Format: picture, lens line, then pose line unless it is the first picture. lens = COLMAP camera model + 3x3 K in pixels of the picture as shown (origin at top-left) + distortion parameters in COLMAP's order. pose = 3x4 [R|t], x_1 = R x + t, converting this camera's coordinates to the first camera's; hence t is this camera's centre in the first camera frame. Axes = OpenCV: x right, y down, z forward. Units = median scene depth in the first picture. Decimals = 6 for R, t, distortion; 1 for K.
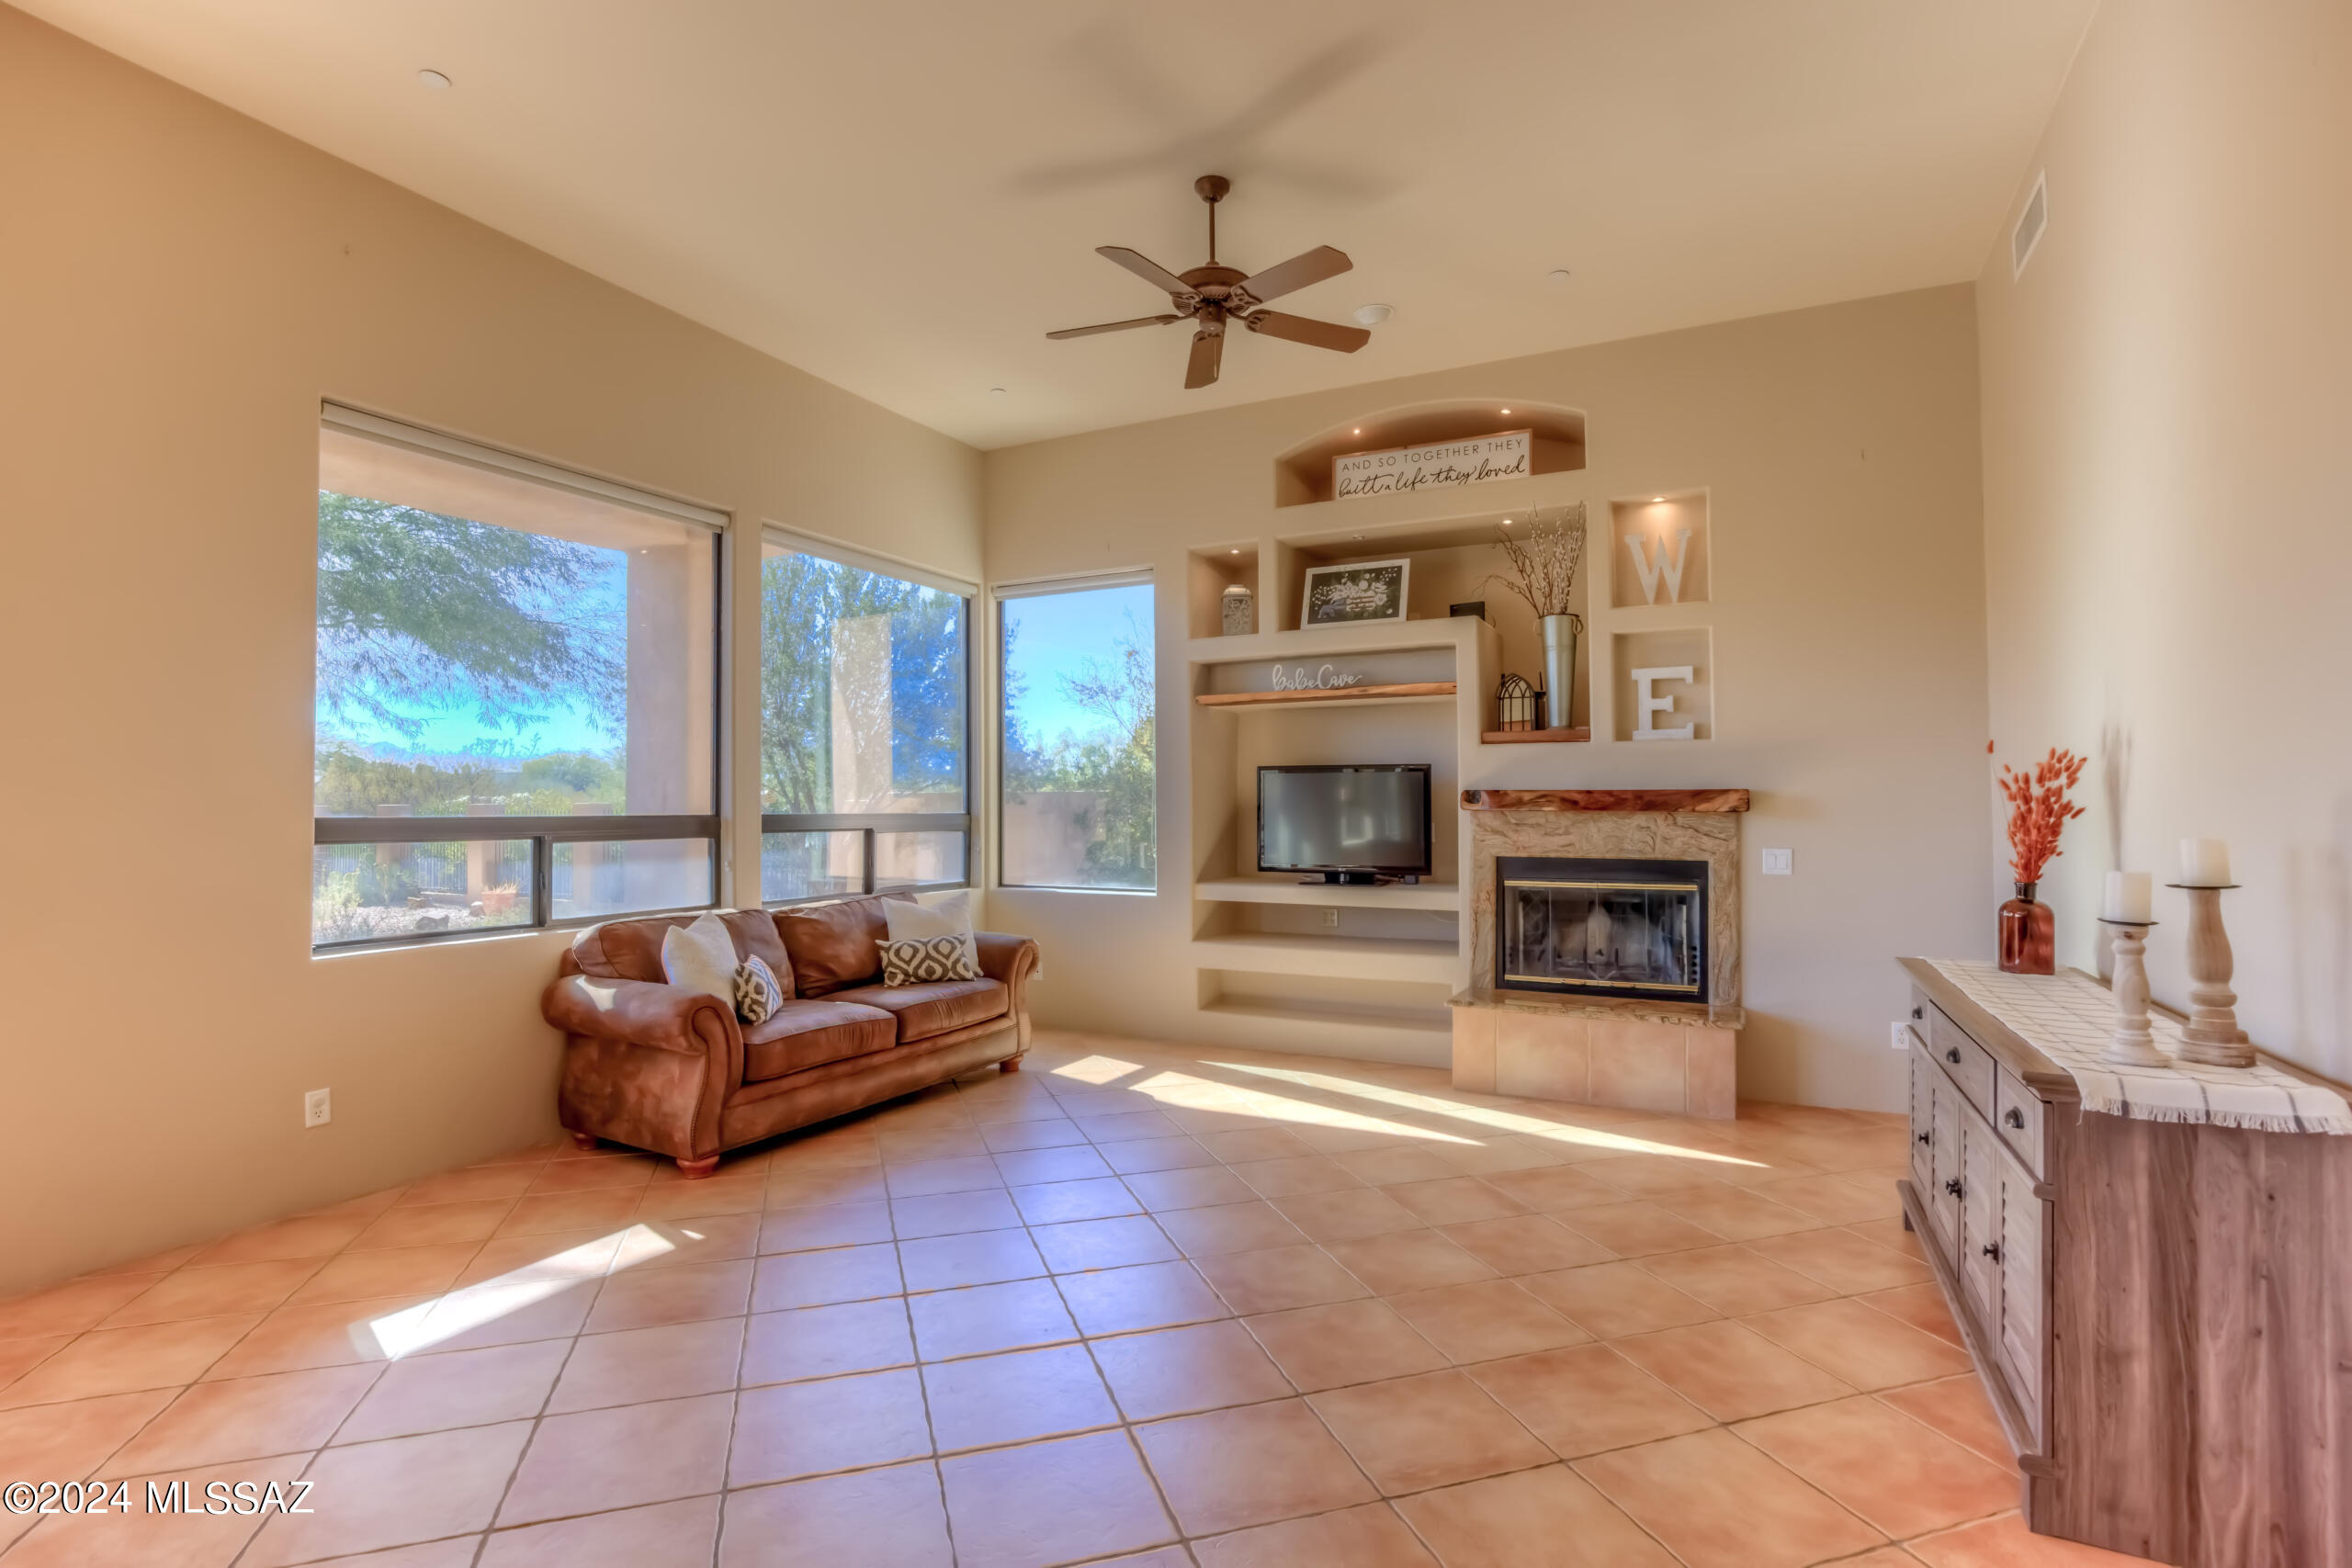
lens RADIAL K [[1122.9, 0, 1178.5], [0, 1122.9, 780.3], [0, 0, 1]] dist [-0.020467, 0.000195]
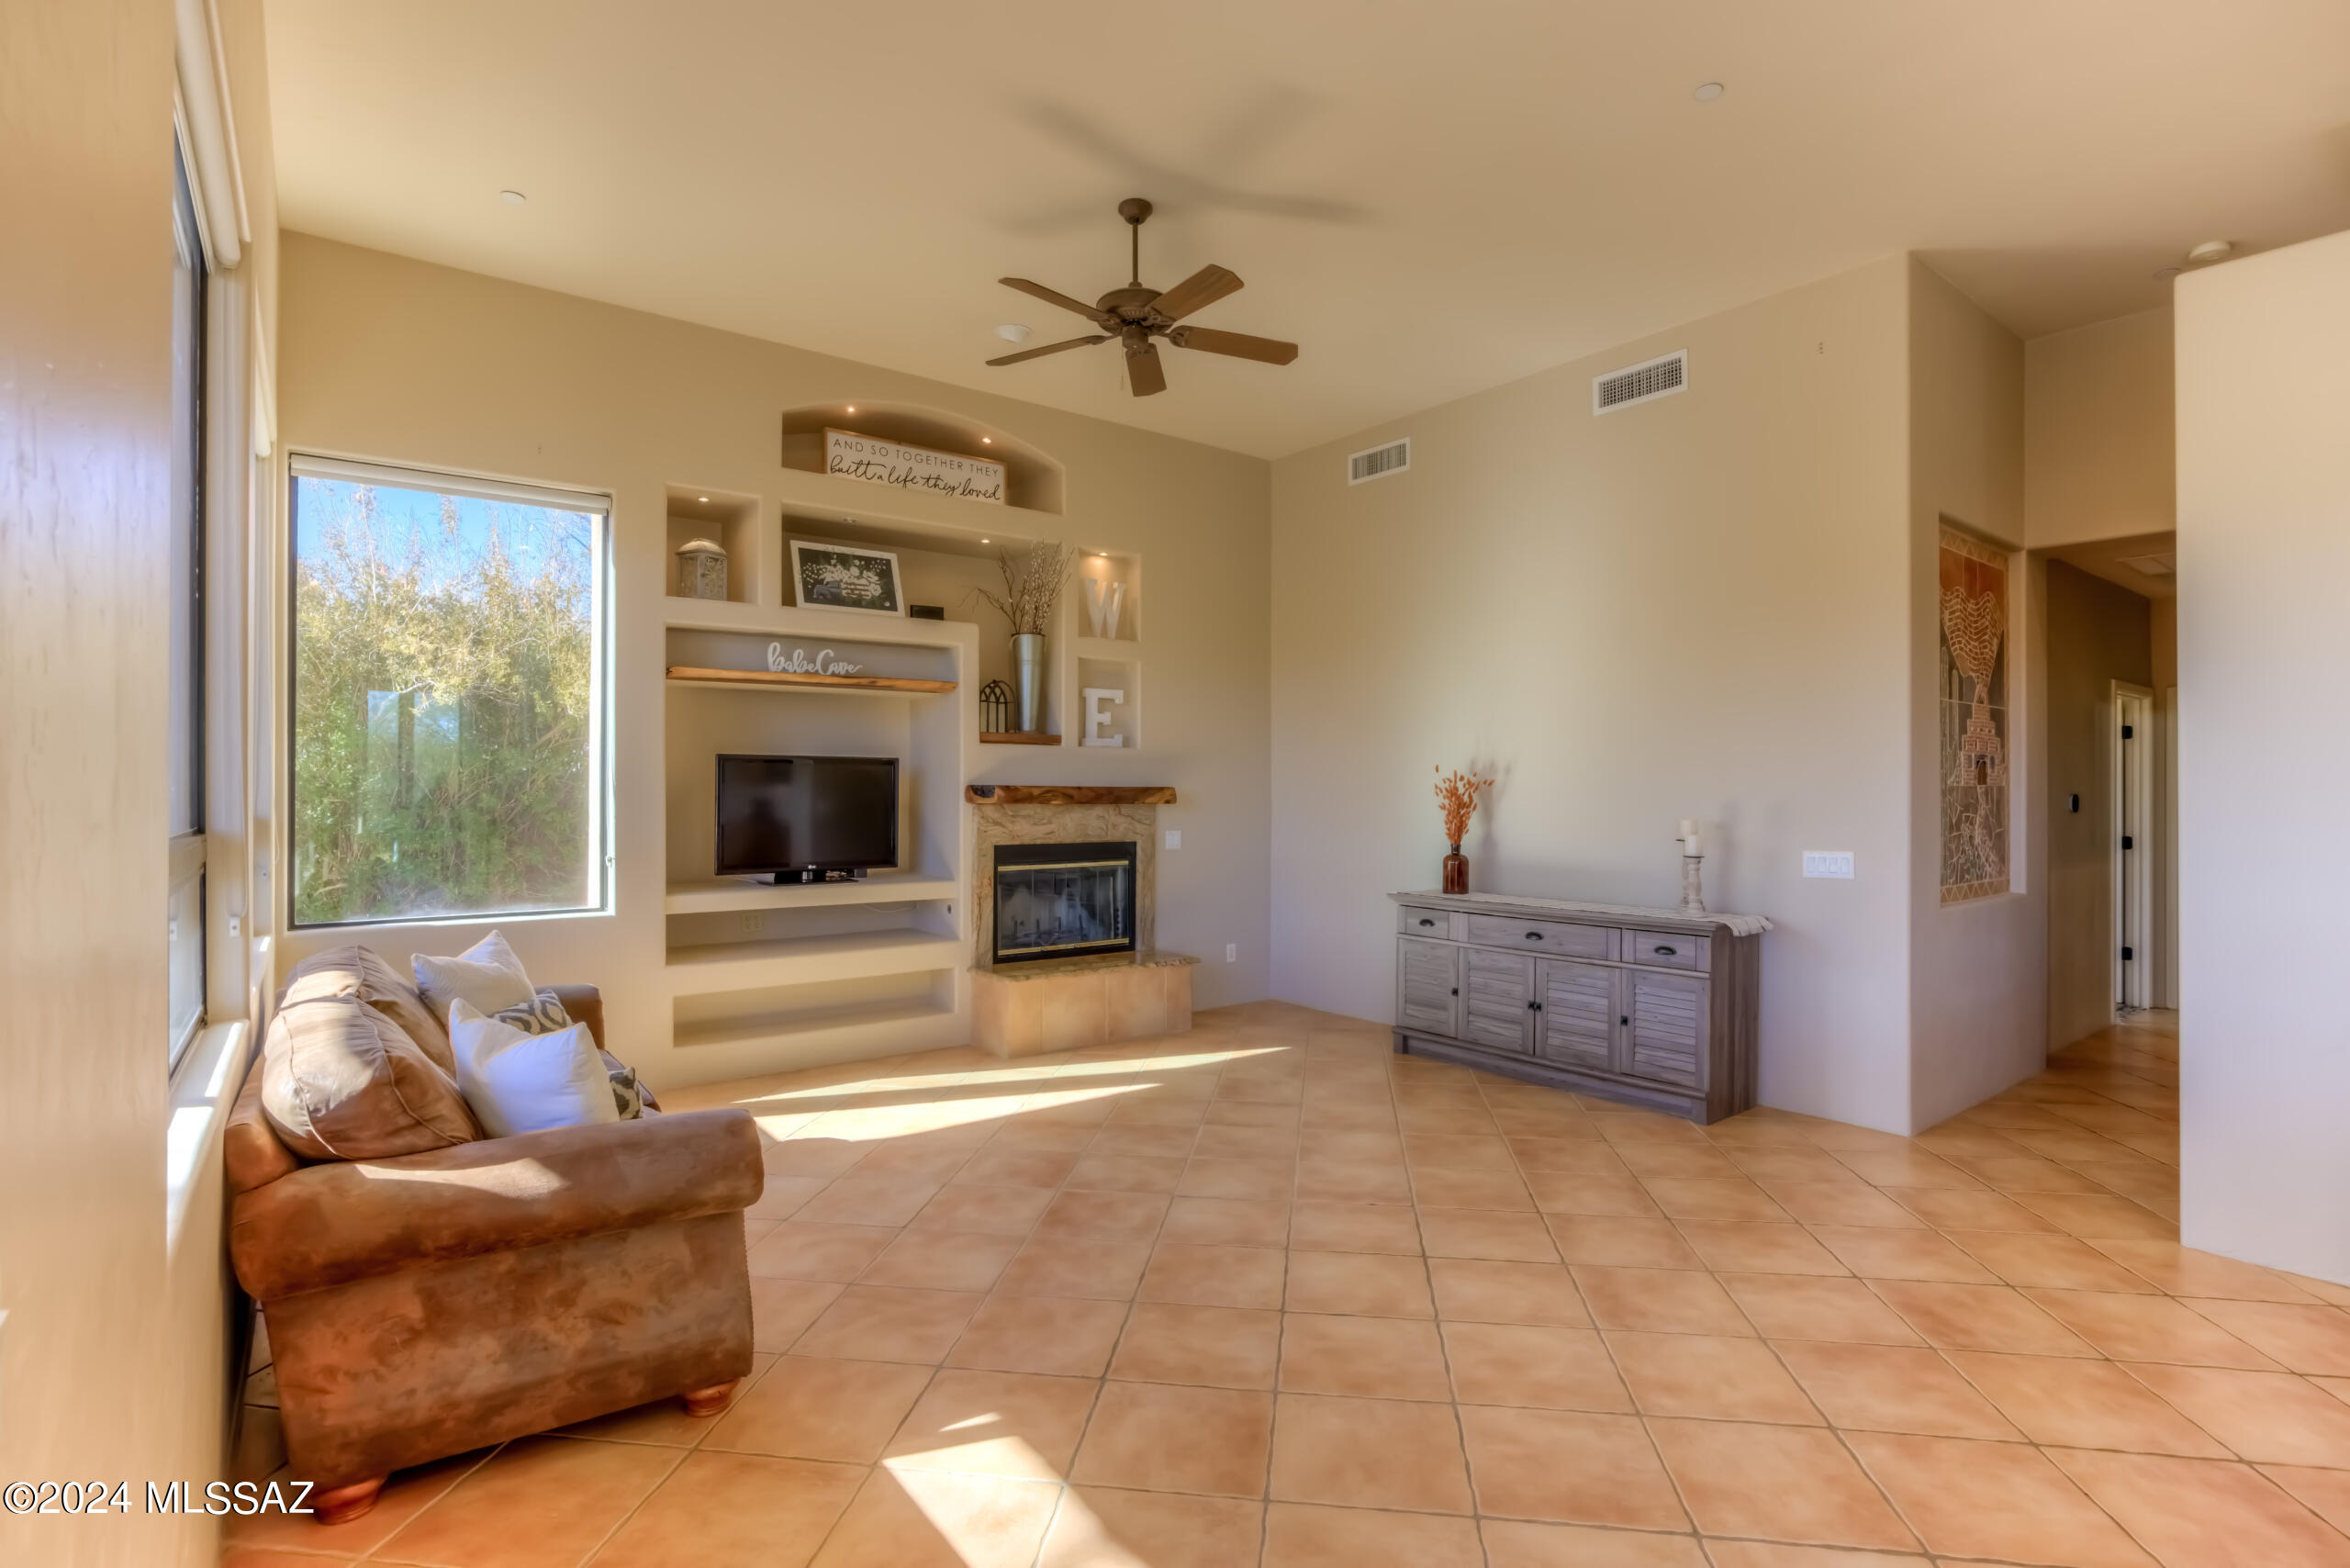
lens RADIAL K [[1122.1, 0, 1177.5], [0, 1122.1, 780.3], [0, 0, 1]] dist [-0.020467, 0.000195]
pose [[0.443368, 0.008311, 0.896301, -0.637766], [-0.025021, 0.999682, 0.003108, -0.004329], [-0.895990, -0.023805, 0.443435, 0.353148]]
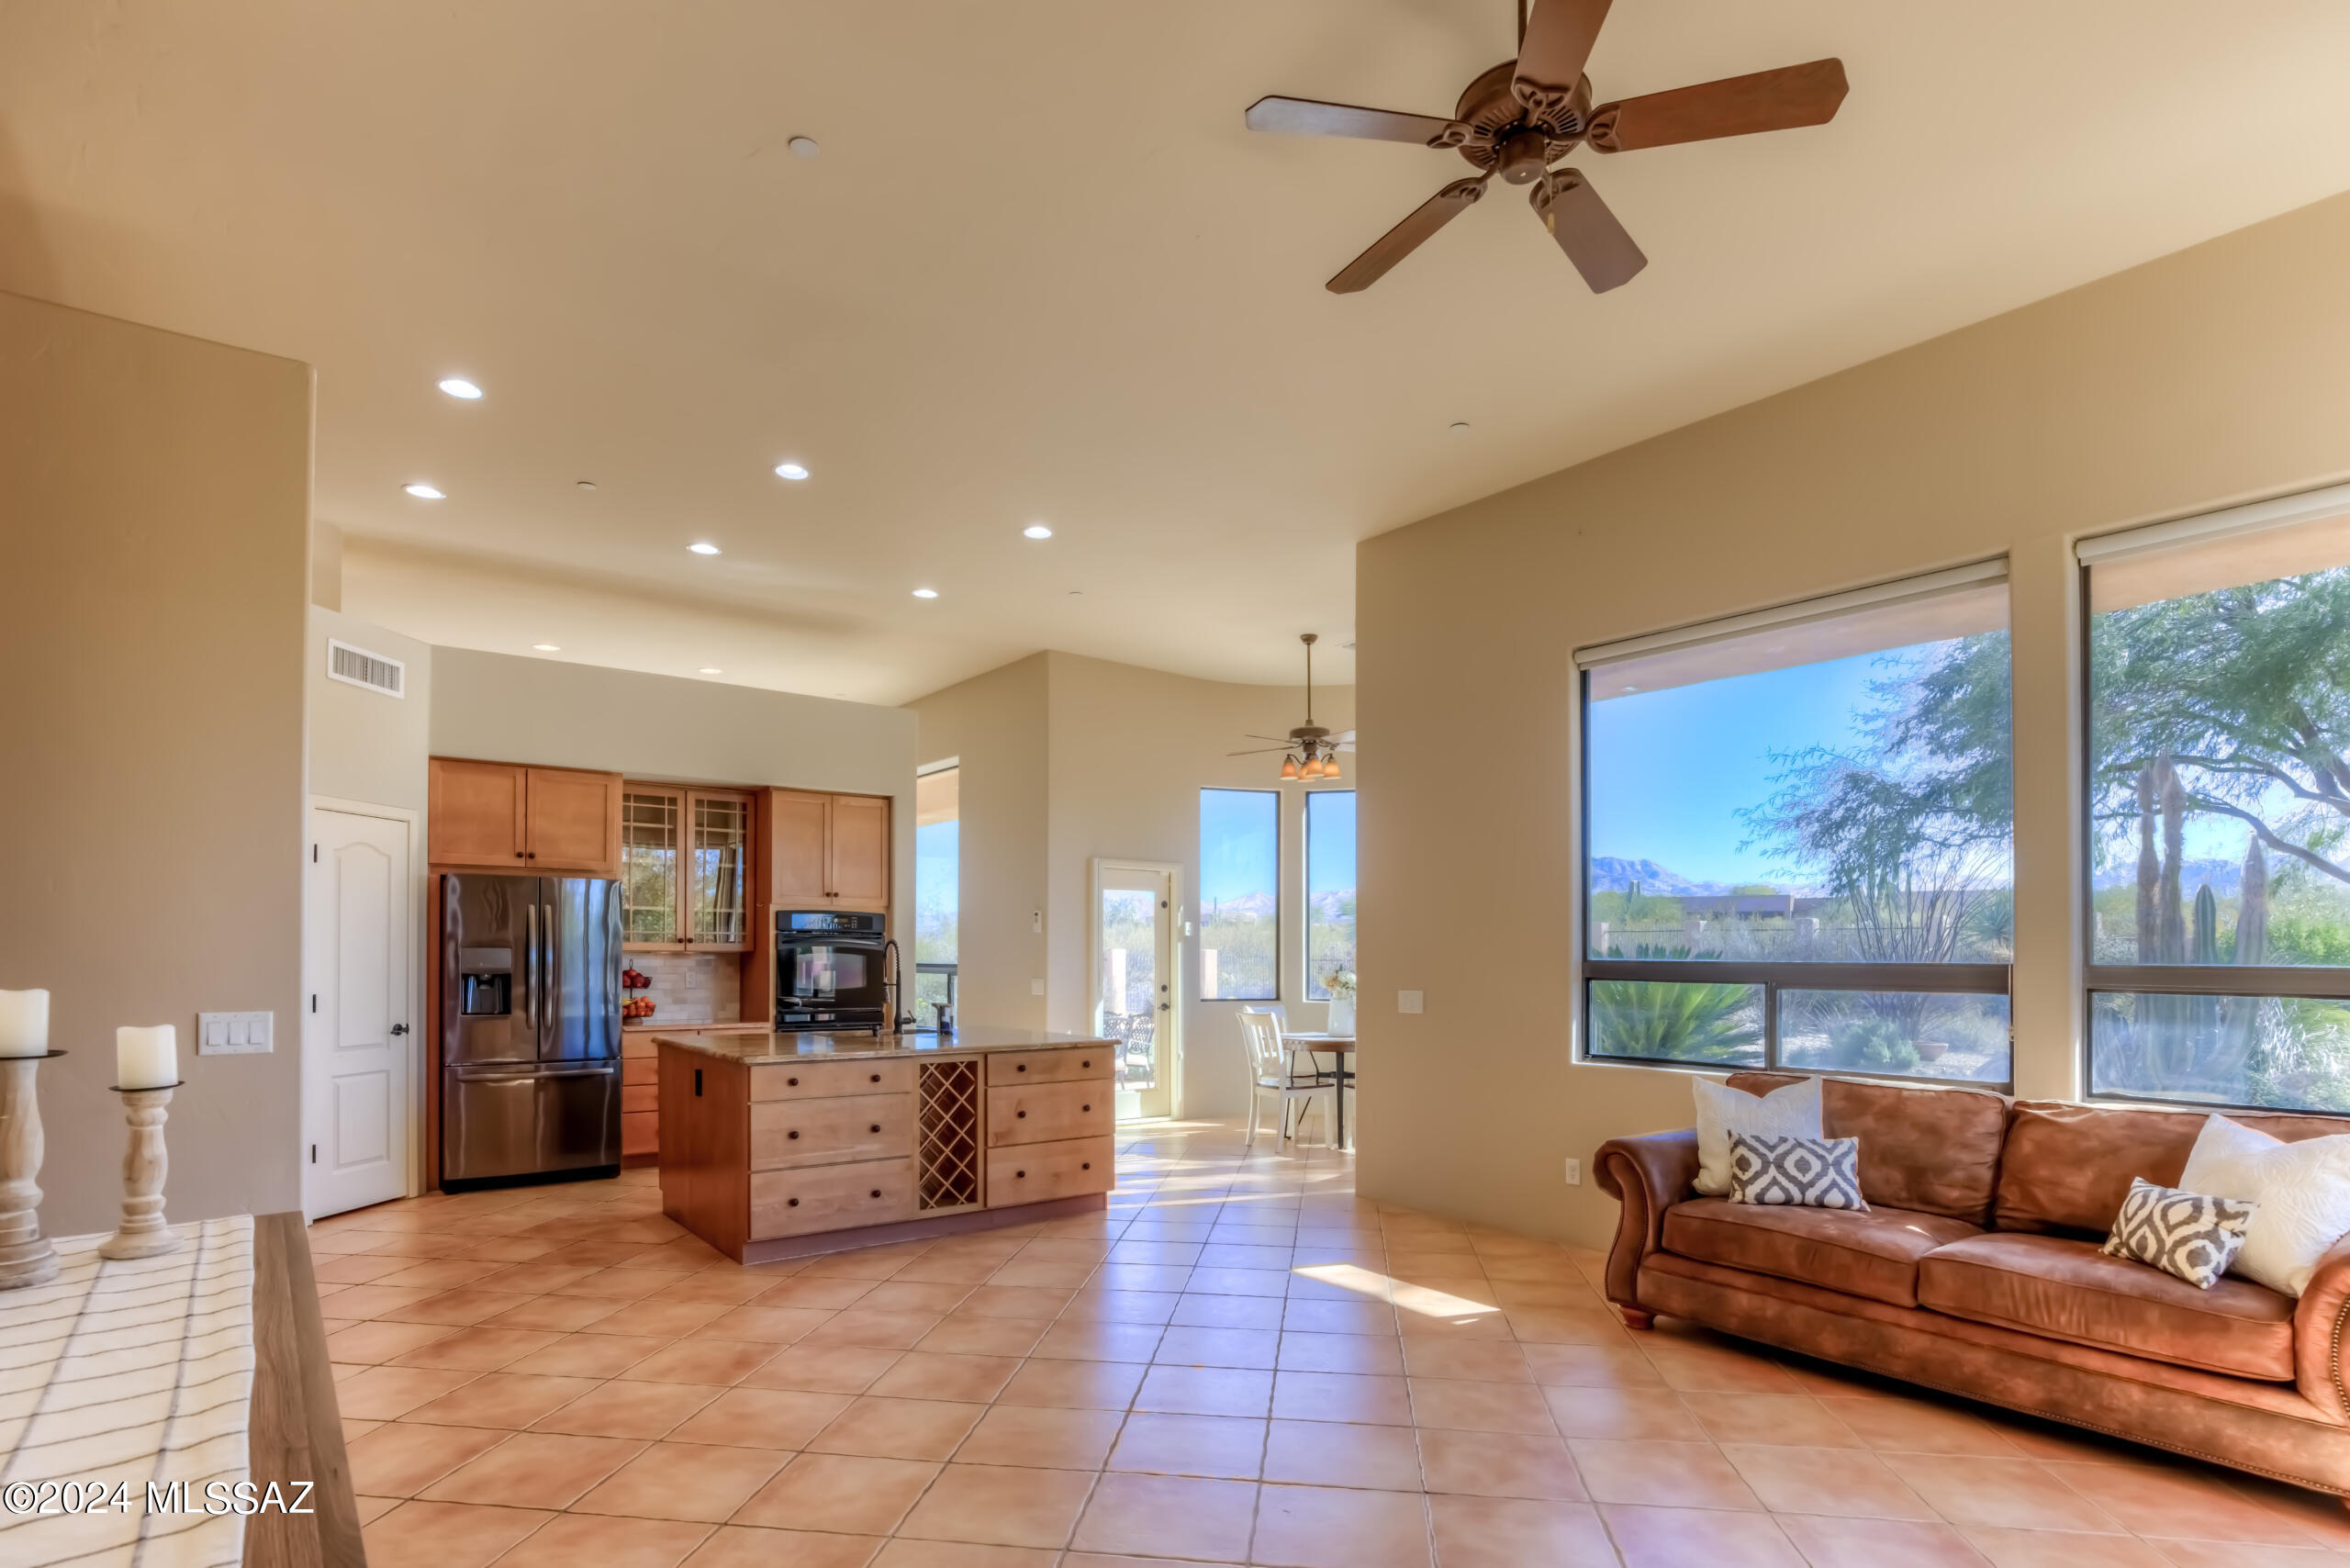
lens RADIAL K [[1194.7, 0, 1172.1], [0, 1194.7, 957.2], [0, 0, 1]] dist [-0.023734, 0.000216]
pose [[-0.452039, 0.006541, -0.891974, 0.509567], [0.017666, 0.999843, -0.001620, 0.016289], [0.891823, -0.016490, -0.452083, 0.802324]]
